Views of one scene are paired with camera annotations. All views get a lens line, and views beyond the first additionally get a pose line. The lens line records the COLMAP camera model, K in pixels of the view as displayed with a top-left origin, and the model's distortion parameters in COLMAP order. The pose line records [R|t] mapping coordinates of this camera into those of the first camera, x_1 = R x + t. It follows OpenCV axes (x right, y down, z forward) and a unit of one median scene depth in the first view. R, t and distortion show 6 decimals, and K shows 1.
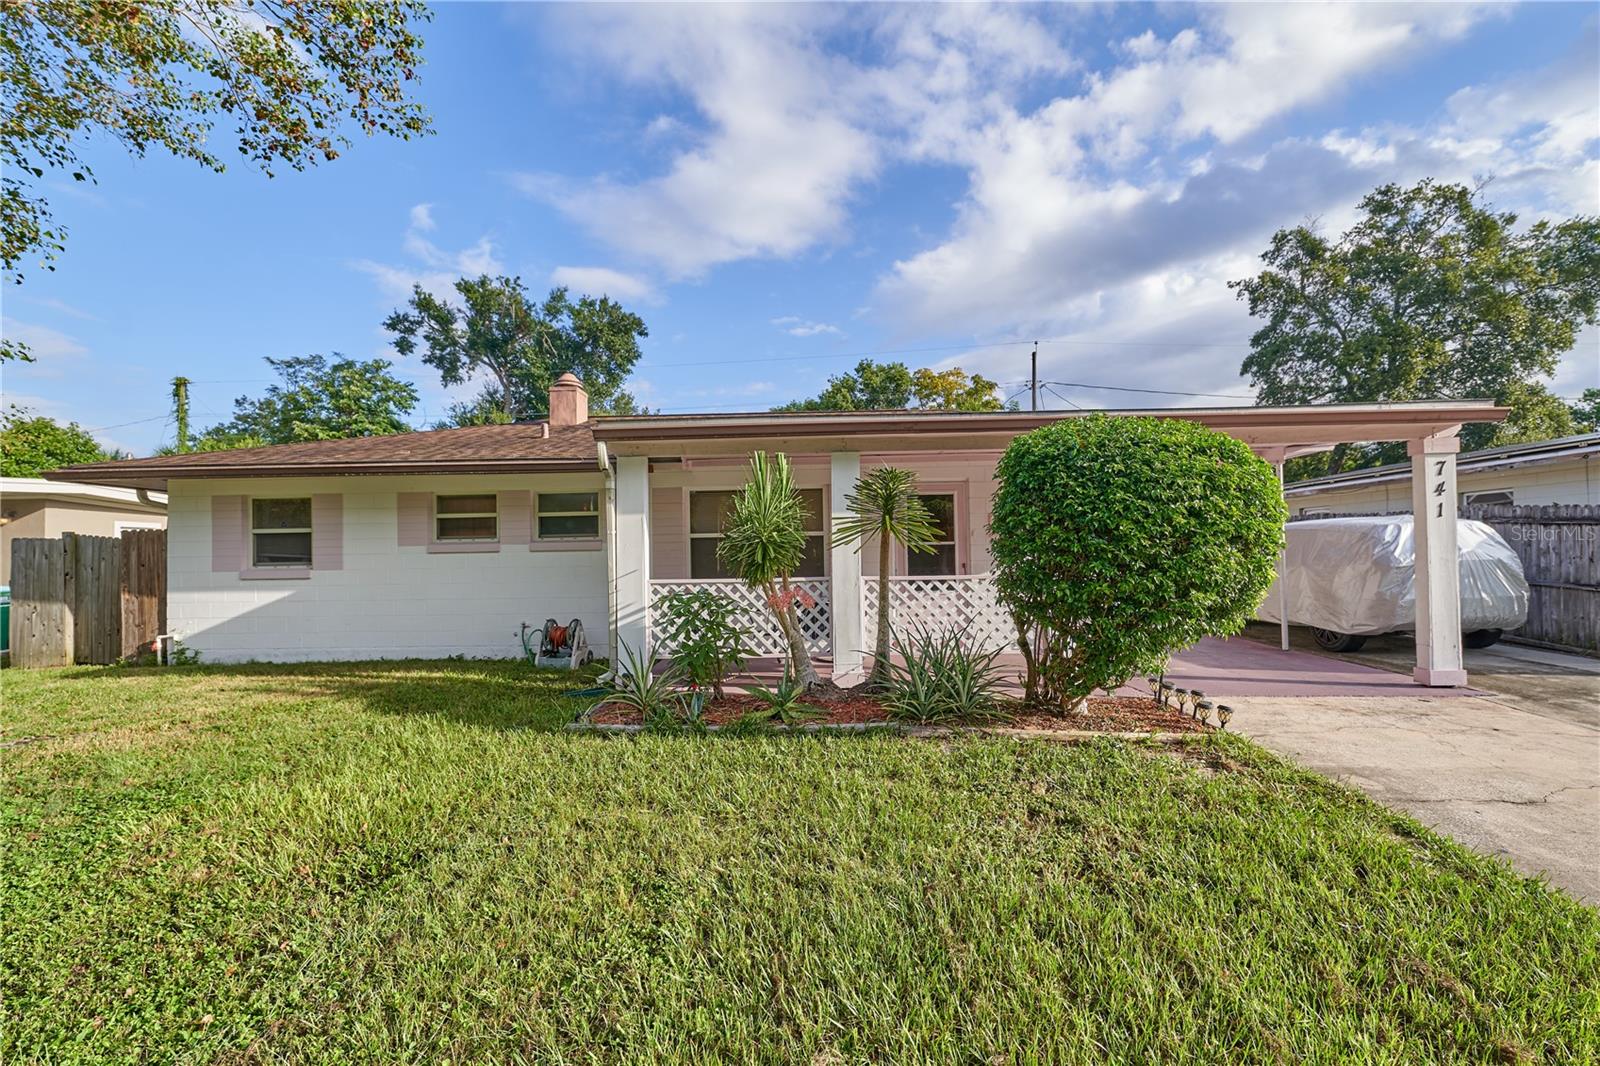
lens RADIAL K [[643.4, 0, 806.3], [0, 643.4, 544.2], [0, 0, 1]] dist [0.013272, -0.008962]
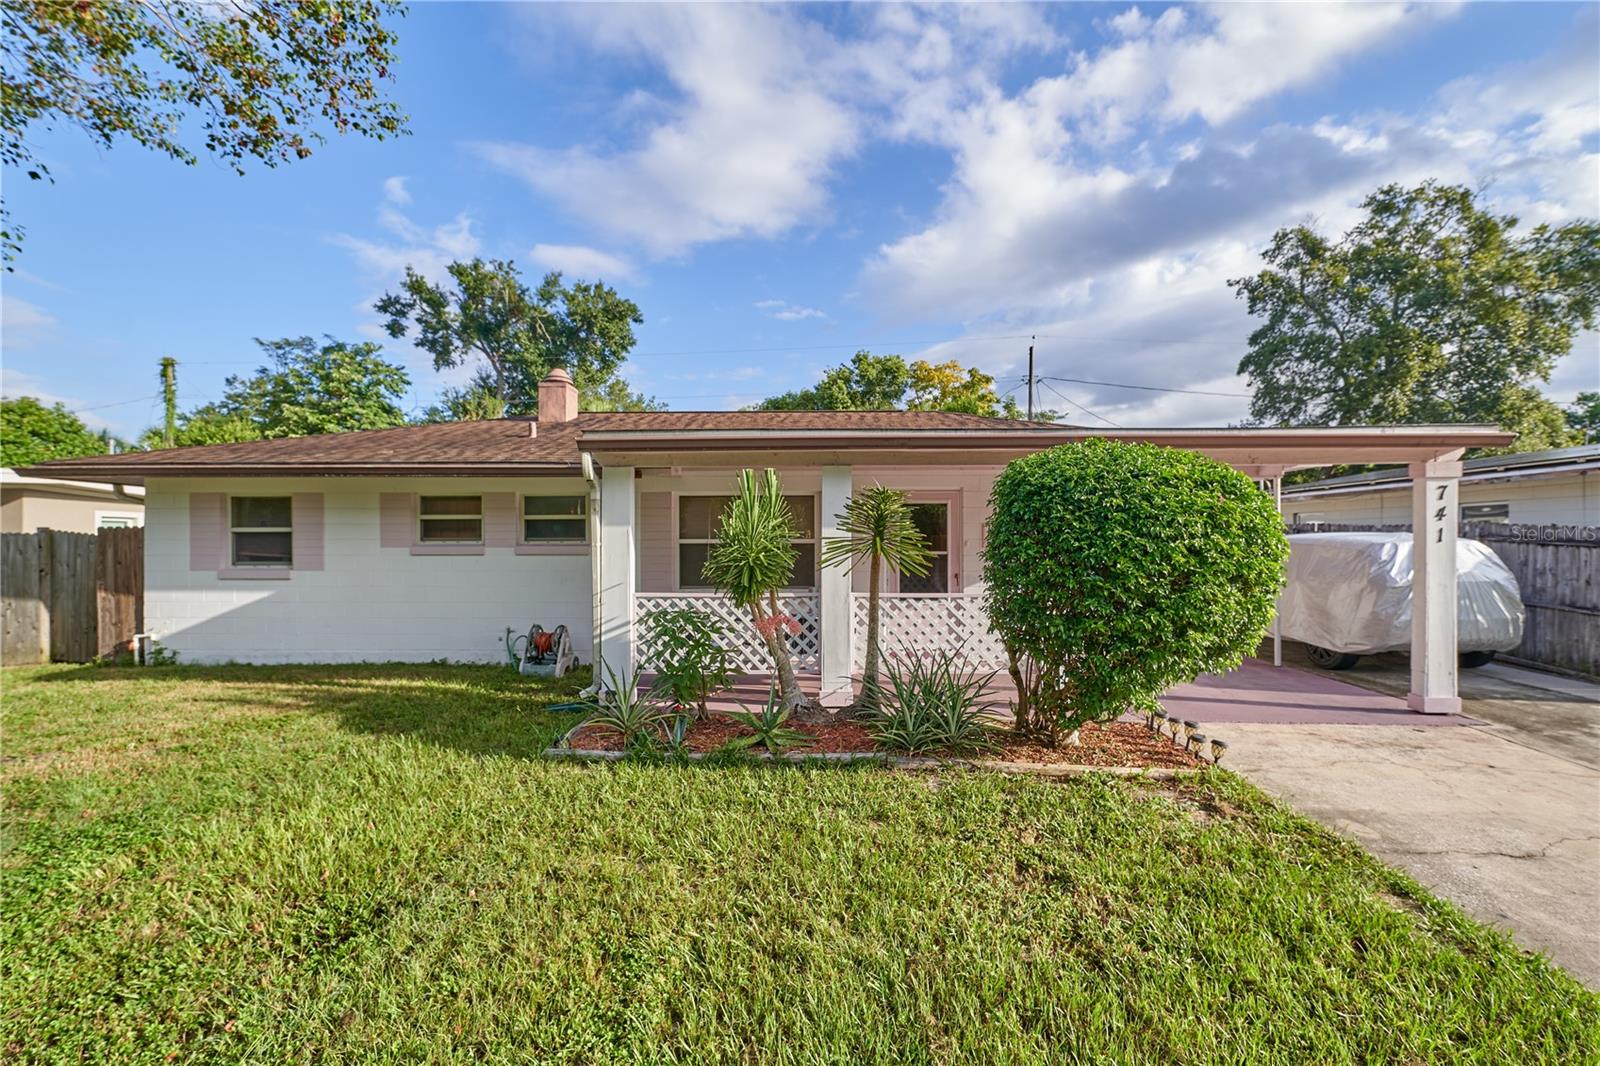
lens RADIAL K [[642.0, 0, 804.9], [0, 642.0, 543.1], [0, 0, 1]] dist [0.011658, -0.008281]
pose [[0.999866, 0.014774, 0.007069, 0.008385], [-0.014907, 0.999705, 0.019154, -0.052493], [-0.006784, -0.019257, 0.999792, 0.030006]]
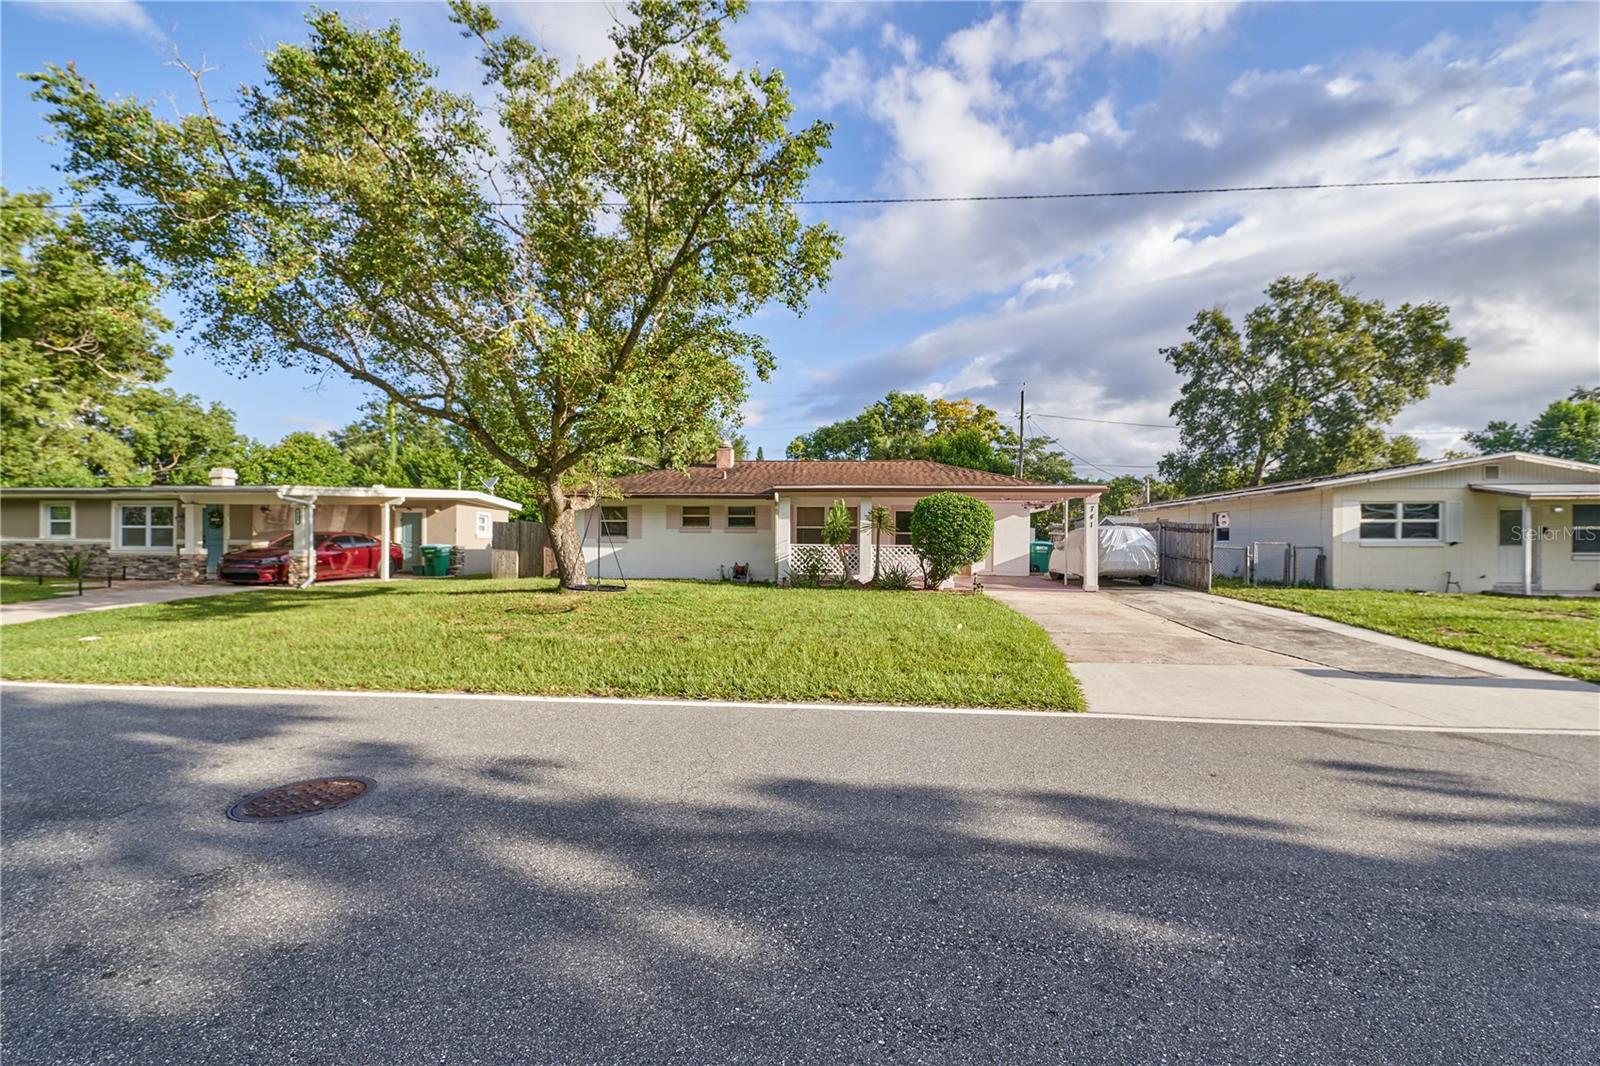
lens RADIAL K [[643.4, 0, 806.3], [0, 643.4, 544.2], [0, 0, 1]] dist [0.013272, -0.008962]
pose [[0.998334, 0.024716, -0.052134, -0.052655], [-0.023941, 0.999594, 0.015432, 0.015919], [0.052494, -0.014158, 0.998521, -1.975598]]
